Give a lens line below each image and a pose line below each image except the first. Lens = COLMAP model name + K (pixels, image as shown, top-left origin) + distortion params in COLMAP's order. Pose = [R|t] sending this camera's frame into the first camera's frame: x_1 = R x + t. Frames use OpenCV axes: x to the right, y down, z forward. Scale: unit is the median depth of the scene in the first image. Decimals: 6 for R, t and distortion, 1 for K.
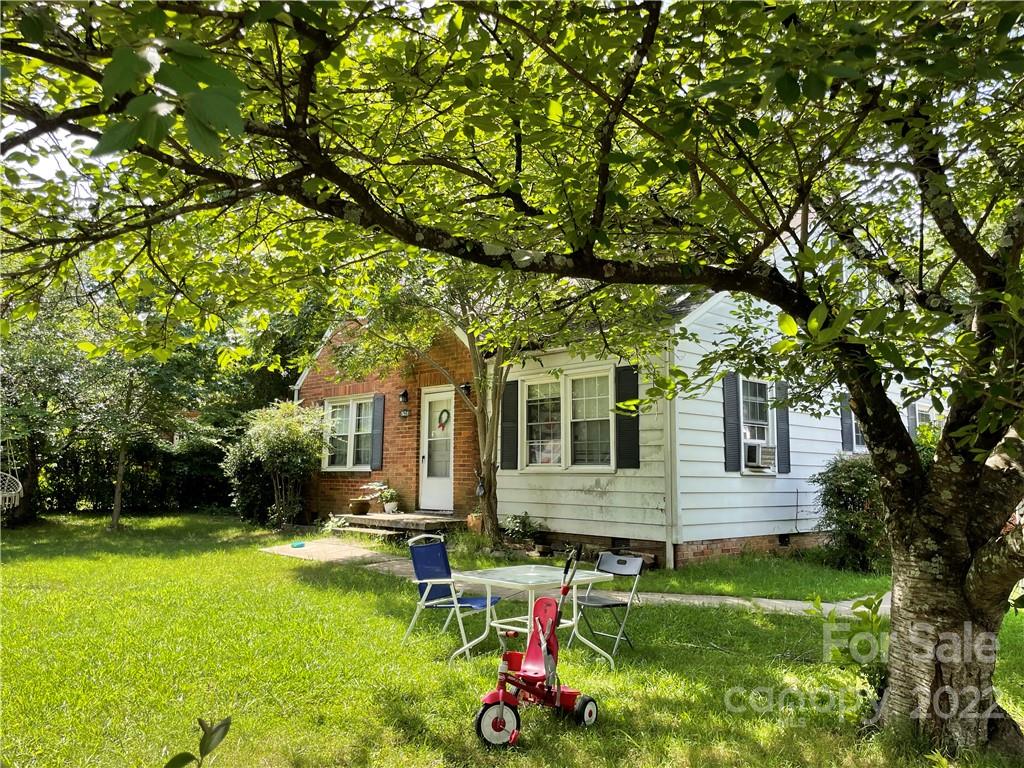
lens RADIAL K [[789.6, 0, 542.7], [0, 789.6, 383.0], [0, 0, 1]] dist [-0.003314, -0.007283]
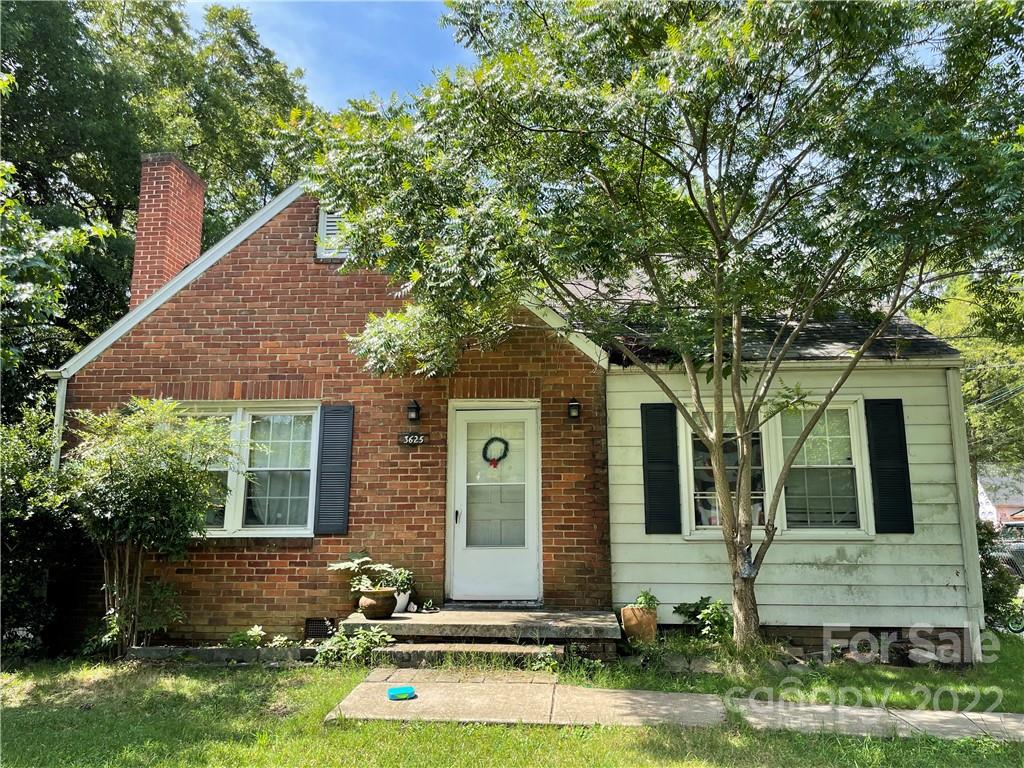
lens RADIAL K [[789.6, 0, 542.7], [0, 789.6, 383.0], [0, 0, 1]] dist [-0.003314, -0.007283]
pose [[0.751115, 0.123407, 0.648535, -0.511976], [-0.073567, 0.991901, -0.103541, 0.053012], [-0.656060, 0.030061, 0.754110, 0.502283]]
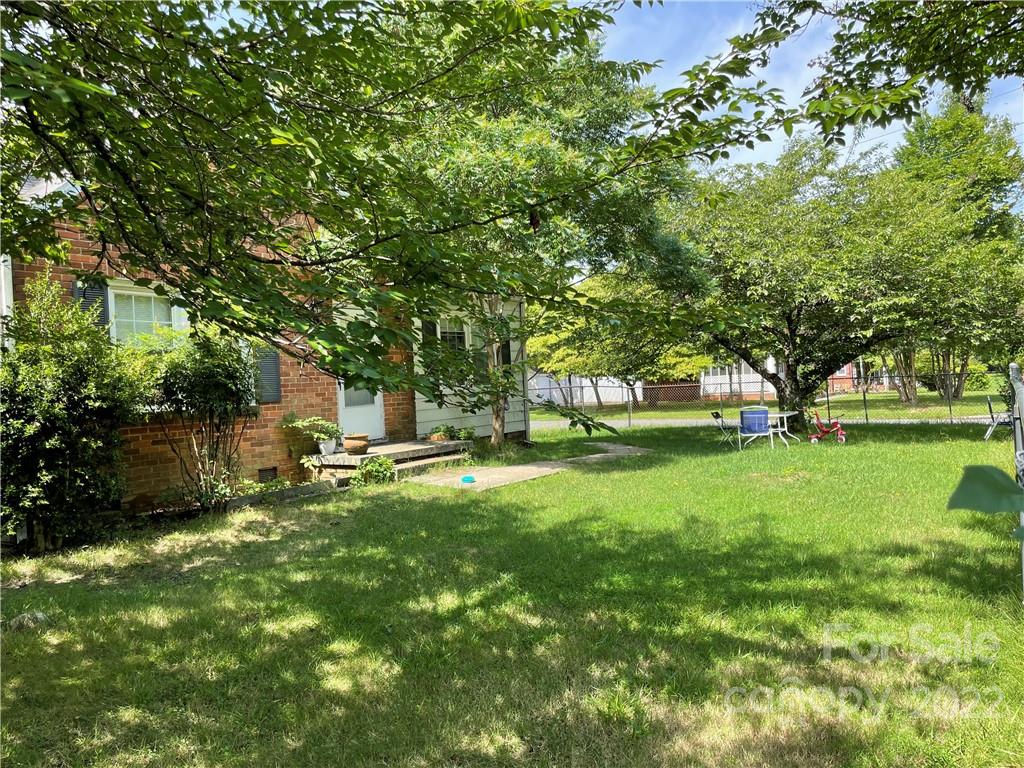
lens RADIAL K [[789.6, 0, 542.7], [0, 789.6, 383.0], [0, 0, 1]] dist [-0.003314, -0.007283]
pose [[-0.249836, 0.021400, 0.968052, -1.032404], [-0.047742, 0.998268, -0.034390, 0.113290], [-0.967110, -0.054809, -0.248381, 1.011980]]
